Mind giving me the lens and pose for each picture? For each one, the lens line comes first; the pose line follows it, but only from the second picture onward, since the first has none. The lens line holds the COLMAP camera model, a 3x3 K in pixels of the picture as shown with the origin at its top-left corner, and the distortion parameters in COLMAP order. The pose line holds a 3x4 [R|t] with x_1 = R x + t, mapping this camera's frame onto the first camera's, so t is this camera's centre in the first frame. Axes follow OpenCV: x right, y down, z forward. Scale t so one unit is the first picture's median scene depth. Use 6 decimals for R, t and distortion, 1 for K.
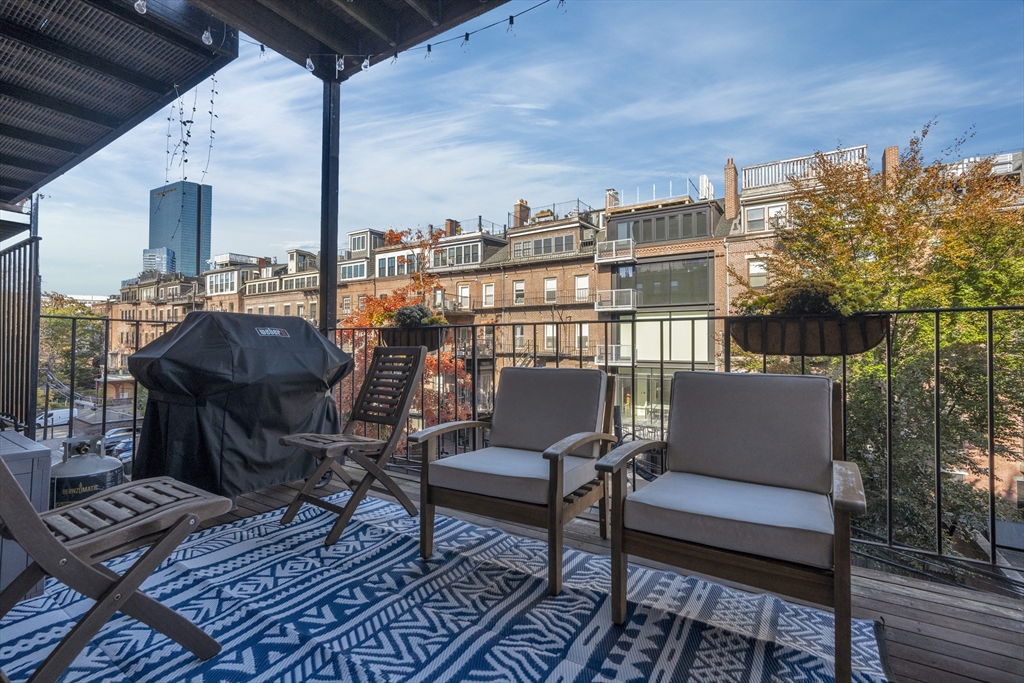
lens RADIAL K [[464.8, 0, 511.2], [0, 464.8, 336.7], [0, 0, 1]] dist [0.001557, 0.000136]
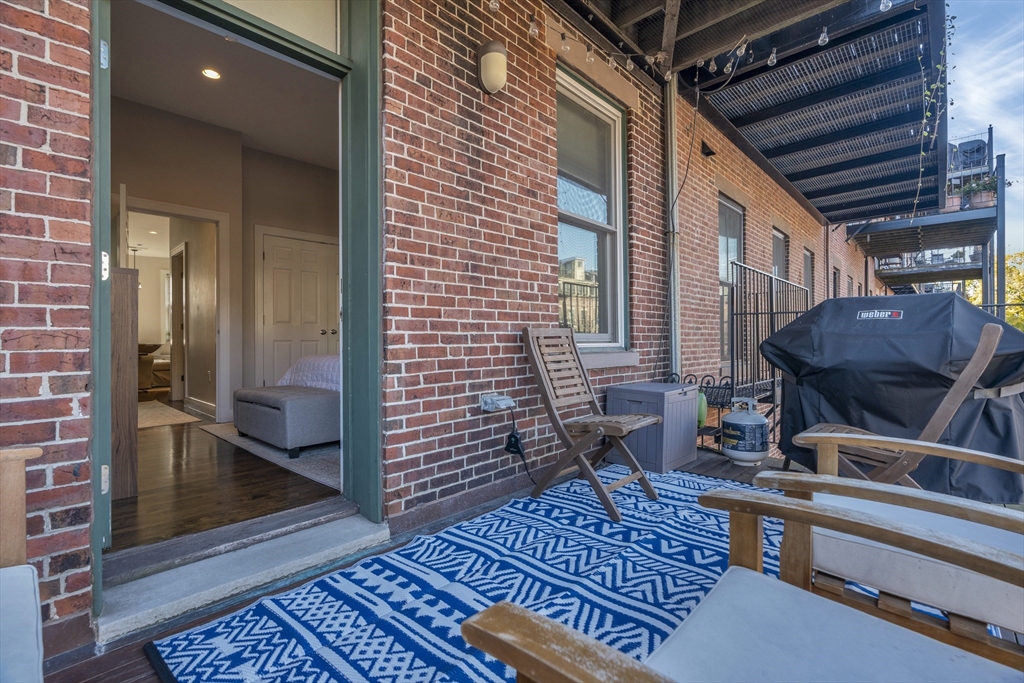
lens RADIAL K [[464.8, 0, 506.7], [0, 464.8, 342.8], [0, 0, 1]] dist [0.001557, 0.000136]
pose [[-0.181969, -0.004943, -0.983292, 4.881112], [0.016418, 0.999833, -0.008064, 0.400418], [0.983167, -0.017611, -0.181857, 4.576379]]
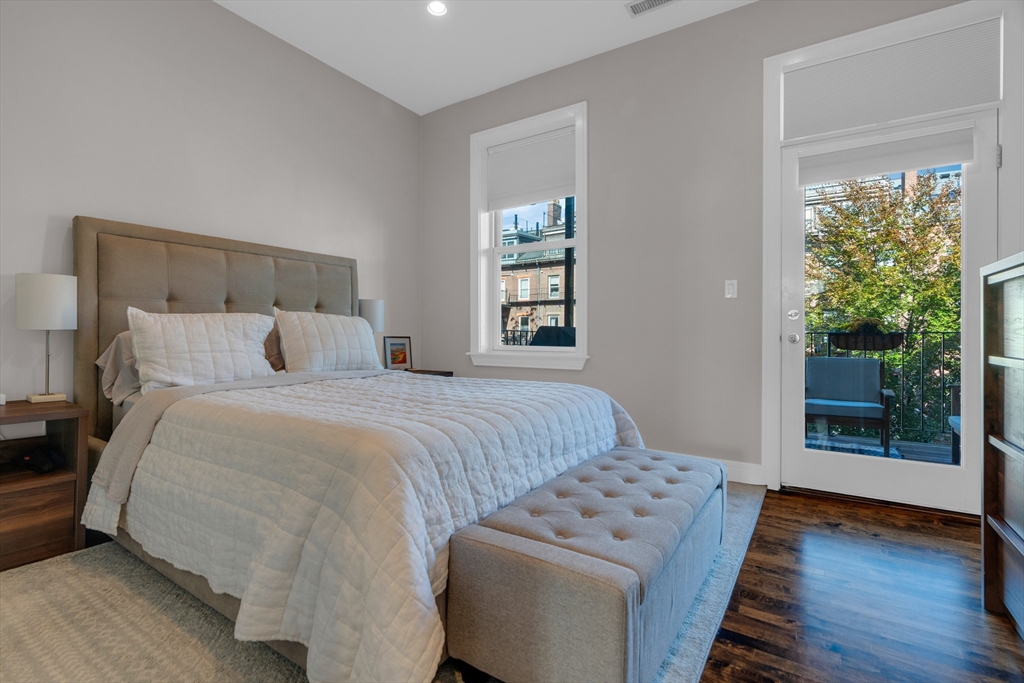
lens RADIAL K [[466.4, 0, 504.8], [0, 466.4, 338.2], [0, 0, 1]] dist [-0.009917, 0.004034]
pose [[0.999583, 0.000203, -0.028888, -0.060948], [0.000552, 0.999658, 0.026134, -0.004674], [0.028884, -0.026139, 0.999241, -0.075251]]
